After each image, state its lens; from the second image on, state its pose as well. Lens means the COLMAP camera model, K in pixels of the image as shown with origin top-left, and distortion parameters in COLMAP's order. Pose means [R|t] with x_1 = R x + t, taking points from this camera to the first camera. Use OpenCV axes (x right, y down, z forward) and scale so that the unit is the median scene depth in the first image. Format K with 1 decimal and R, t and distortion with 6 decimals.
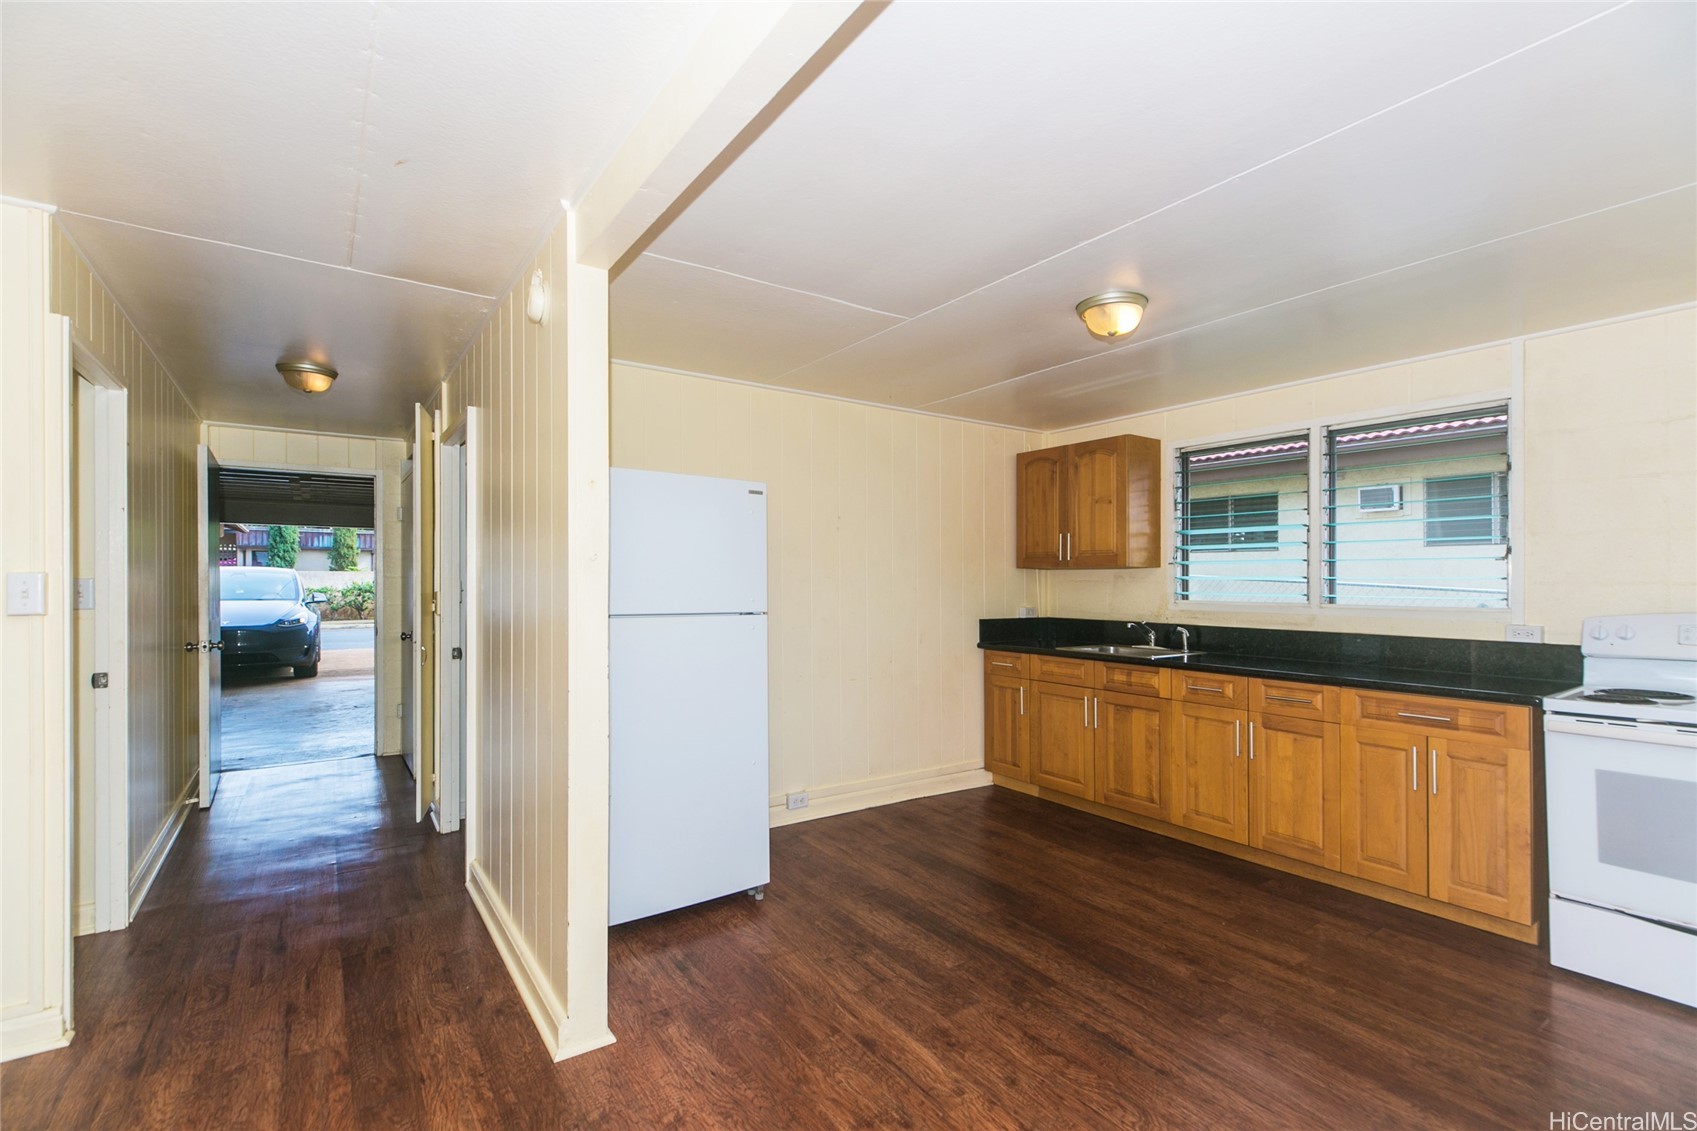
lens RADIAL K [[768.2, 0, 846.6], [0, 768.2, 576.4], [0, 0, 1]] dist [-0.000556, -0.000282]
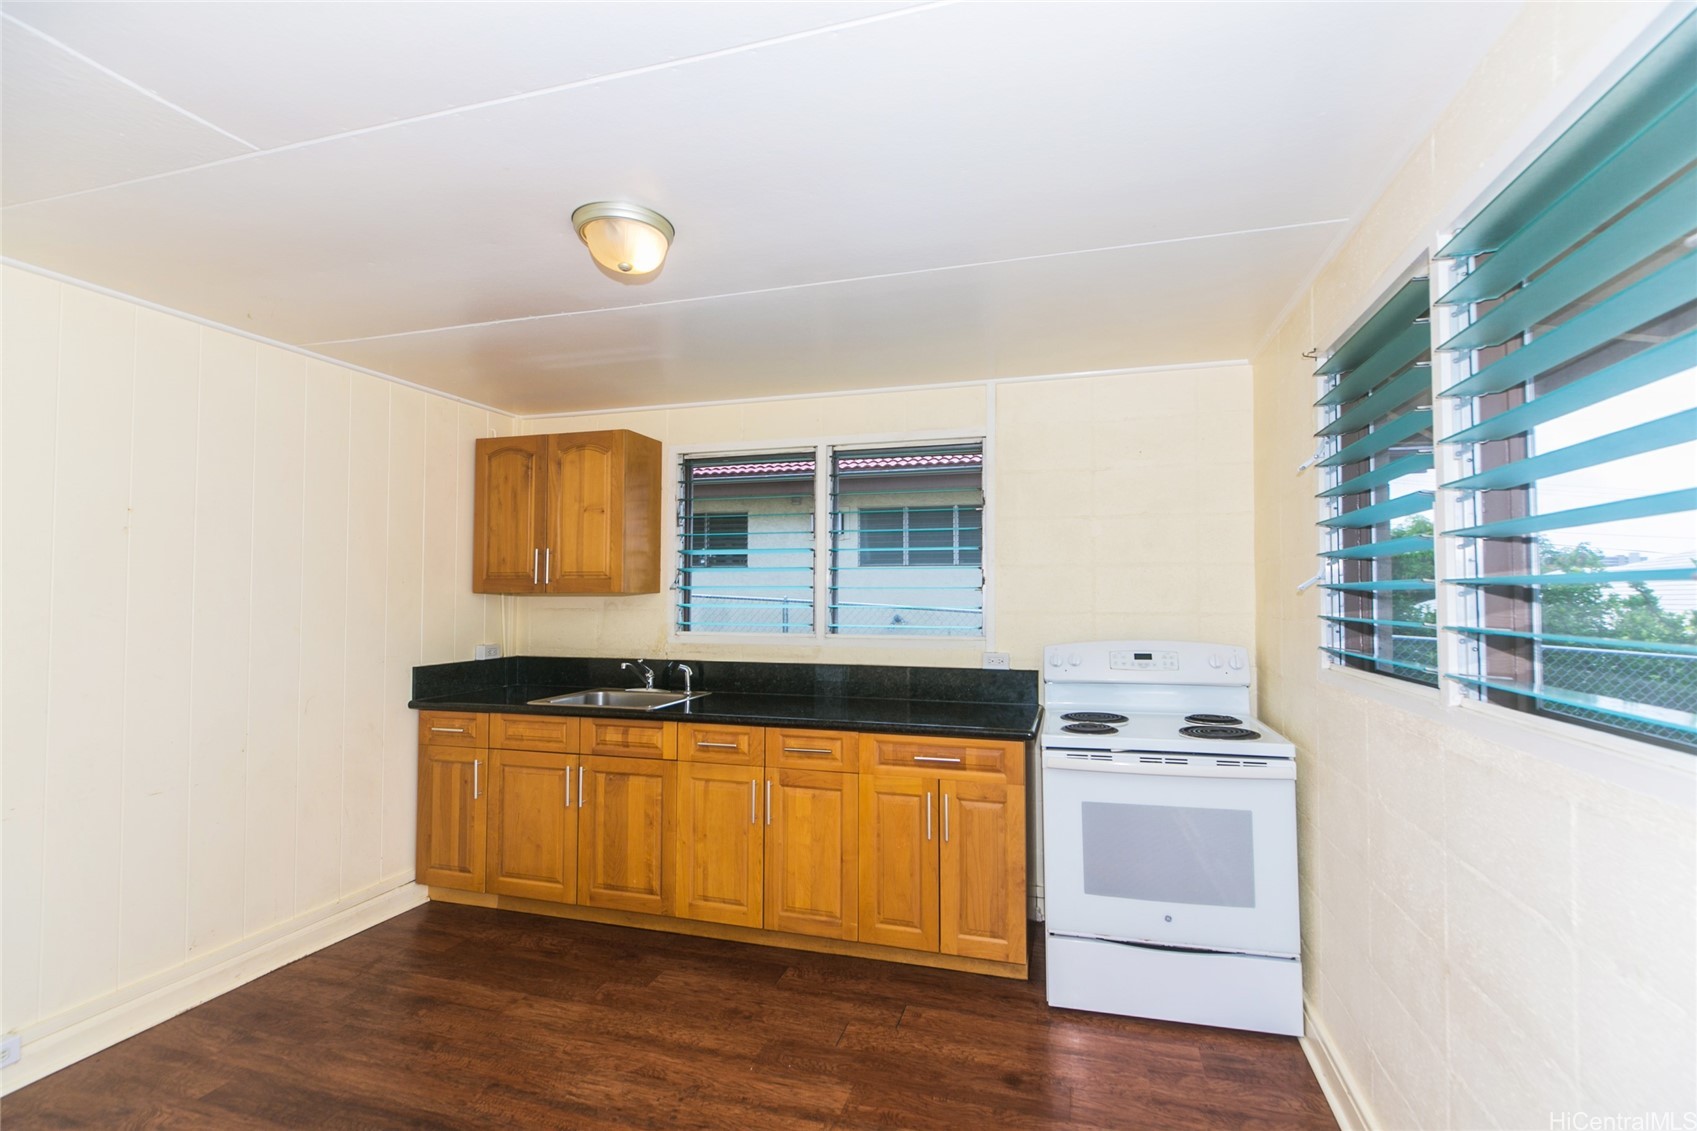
lens RADIAL K [[774.8, 0, 849.8], [0, 774.8, 557.6], [0, 0, 1]] dist [0.024191, -0.014692]
pose [[0.788379, 0.026129, 0.614635, 0.056881], [-0.002019, 0.999202, -0.039888, -0.019382], [-0.615187, 0.030206, 0.787803, 0.231033]]
